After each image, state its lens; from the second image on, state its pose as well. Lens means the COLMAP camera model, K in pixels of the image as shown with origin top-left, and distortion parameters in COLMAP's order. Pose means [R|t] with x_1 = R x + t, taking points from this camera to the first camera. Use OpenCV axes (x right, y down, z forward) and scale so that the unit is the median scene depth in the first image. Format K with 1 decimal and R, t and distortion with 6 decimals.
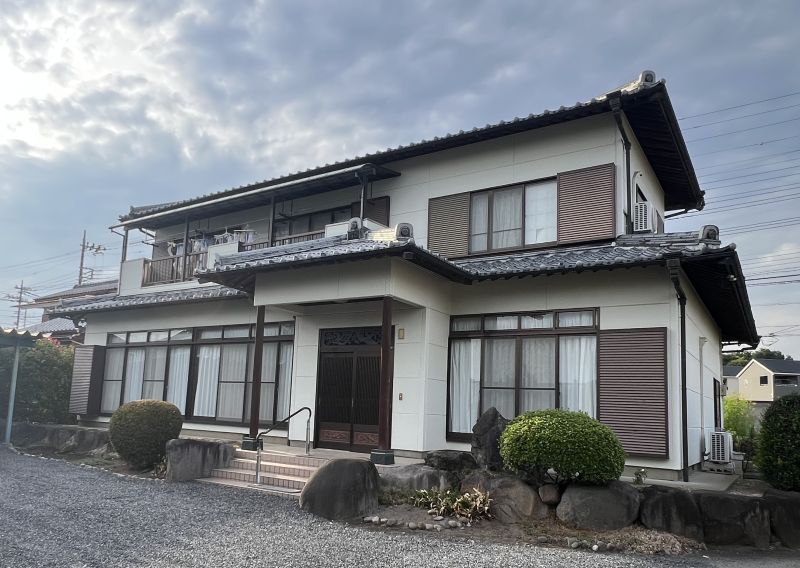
lens RADIAL K [[585.7, 0, 399.0], [0, 585.7, 328.8], [0, 0, 1]] dist [0.002633, 0.002546]
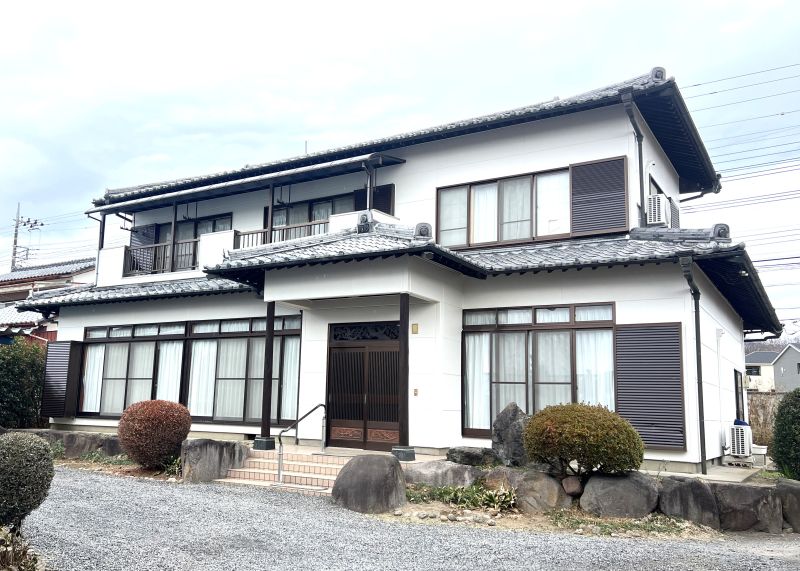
lens RADIAL K [[702.6, 0, 386.6], [0, 702.6, 286.8], [0, 0, 1]] dist [0.053473, -0.016123]
pose [[0.999644, -0.009532, 0.024916, -0.070611], [0.010244, 0.999538, -0.028612, -0.027545], [-0.024632, 0.028857, 0.999280, -0.181584]]
